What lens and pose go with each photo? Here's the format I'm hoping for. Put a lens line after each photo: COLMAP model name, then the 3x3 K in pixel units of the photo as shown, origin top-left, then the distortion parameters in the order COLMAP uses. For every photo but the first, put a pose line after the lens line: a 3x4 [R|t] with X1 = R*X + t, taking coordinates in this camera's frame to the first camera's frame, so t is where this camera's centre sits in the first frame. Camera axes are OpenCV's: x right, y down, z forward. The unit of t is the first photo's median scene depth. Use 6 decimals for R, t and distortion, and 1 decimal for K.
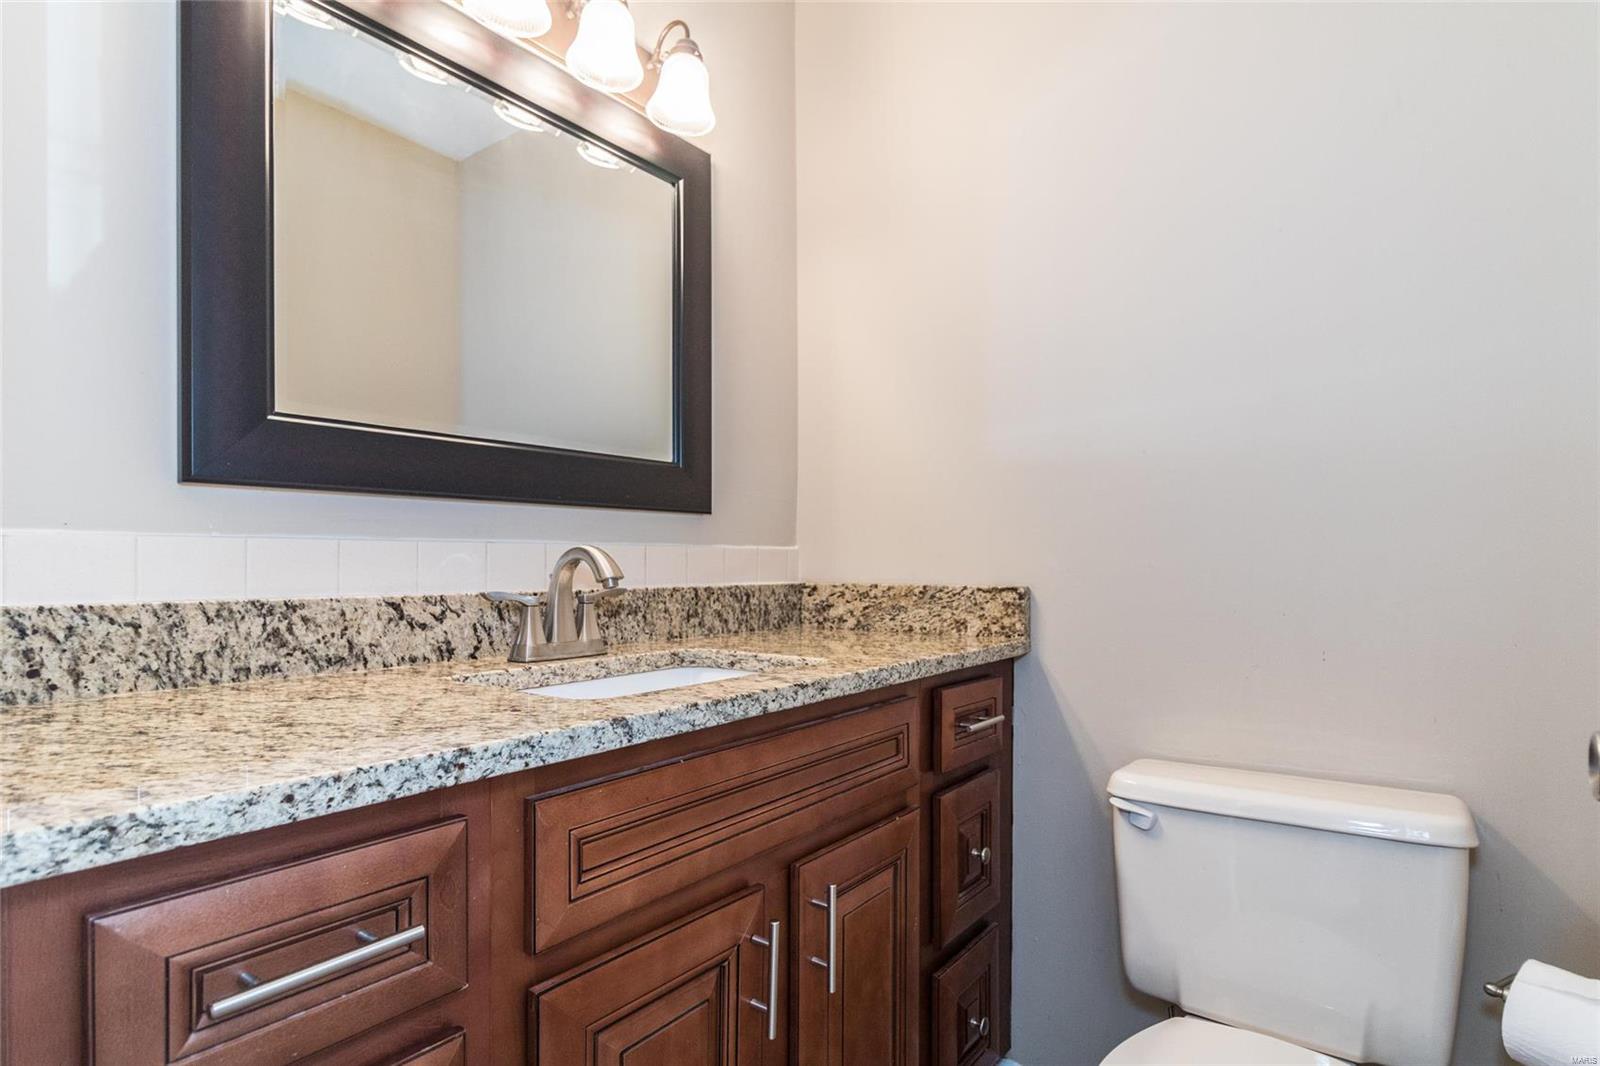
lens RADIAL K [[823.3, 0, 803.0], [0, 823.3, 580.1], [0, 0, 1]] dist [-0.002095, -0.000580]
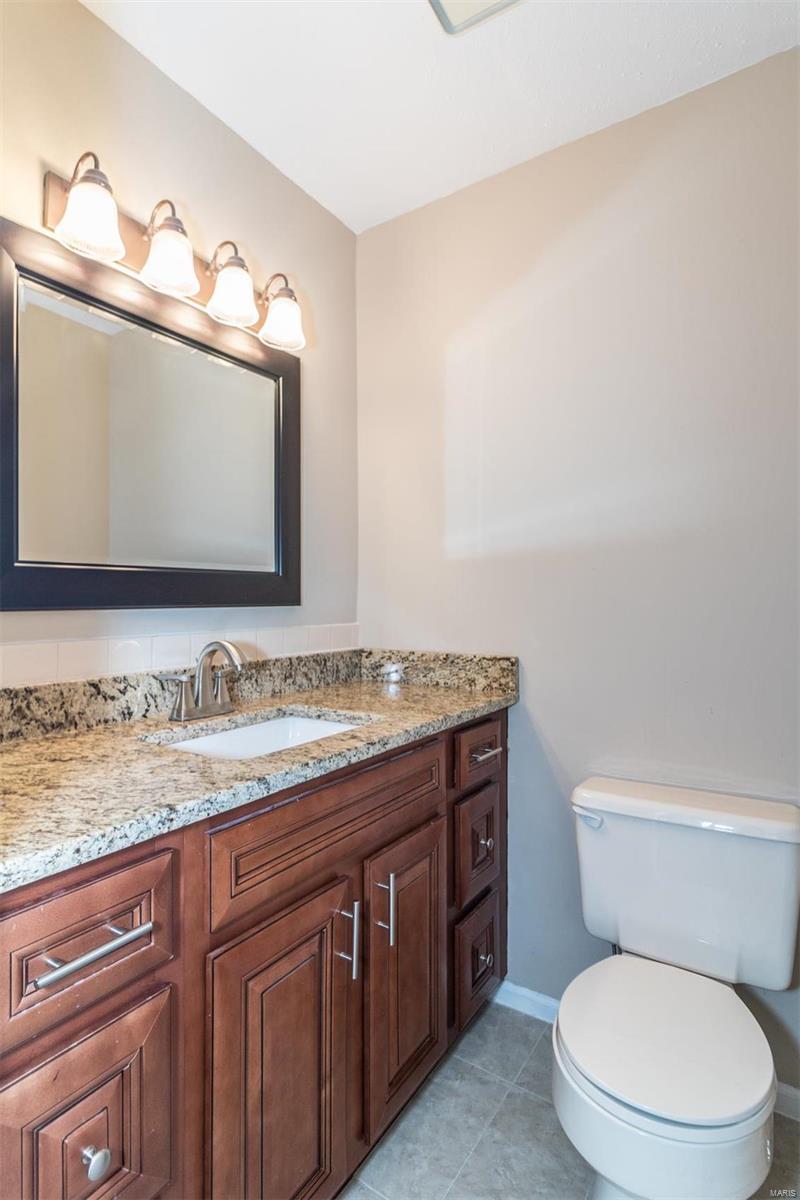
lens RADIAL K [[617.5, 0, 367.7], [0, 617.5, 597.8], [0, 0, 1]] dist [-0.002095, -0.000580]
pose [[0.999430, -0.000348, 0.033749, -0.040563], [0.000869, 0.999881, -0.015427, -0.104944], [-0.033740, 0.015447, 0.999311, -0.124378]]
